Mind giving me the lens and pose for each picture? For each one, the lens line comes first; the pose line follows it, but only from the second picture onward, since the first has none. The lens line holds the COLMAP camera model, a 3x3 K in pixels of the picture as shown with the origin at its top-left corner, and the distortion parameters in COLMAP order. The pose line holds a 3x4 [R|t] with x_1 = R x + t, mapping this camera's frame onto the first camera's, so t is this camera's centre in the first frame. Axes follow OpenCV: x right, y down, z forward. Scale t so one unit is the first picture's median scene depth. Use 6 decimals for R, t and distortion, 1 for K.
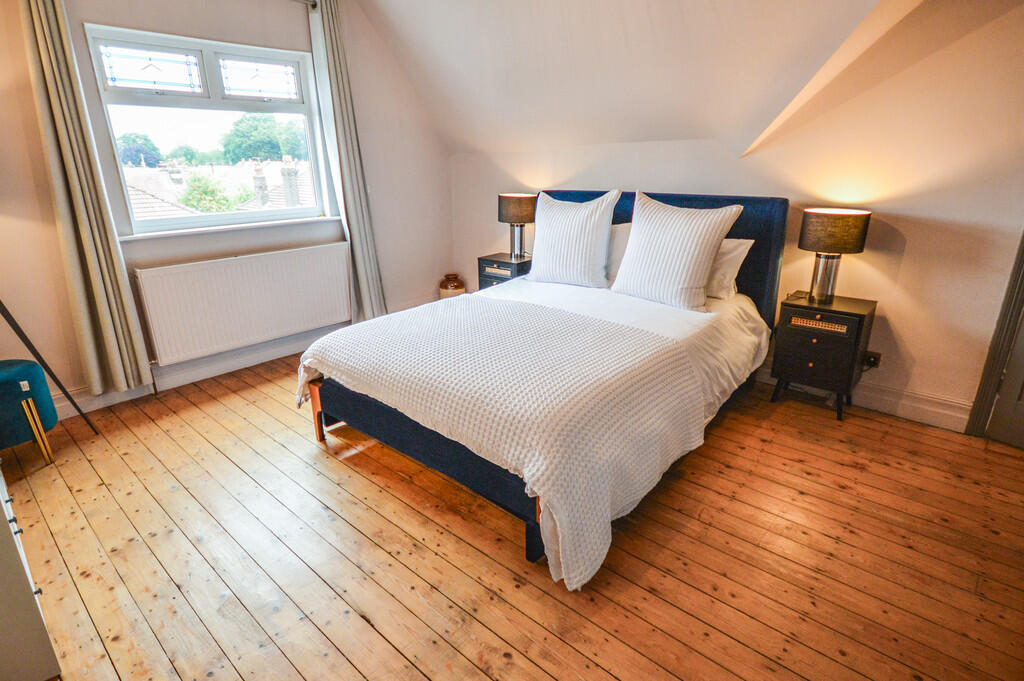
lens RADIAL K [[537.3, 0, 516.9], [0, 537.3, 338.4], [0, 0, 1]] dist [0.002767, -0.000099]
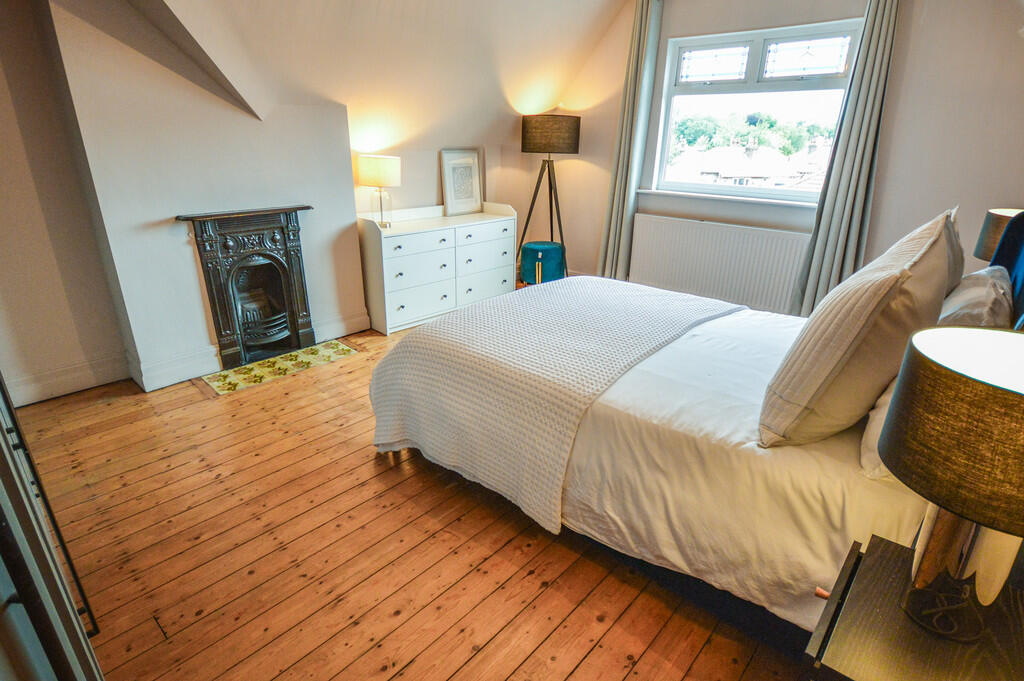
lens RADIAL K [[537.3, 0, 516.9], [0, 537.3, 338.4], [0, 0, 1]] dist [0.002767, -0.000099]
pose [[-0.006659, 0.366582, -0.930362, 0.872087], [-0.331208, 0.877059, 0.347950, -0.261796], [0.943534, 0.310461, 0.115574, 0.730015]]
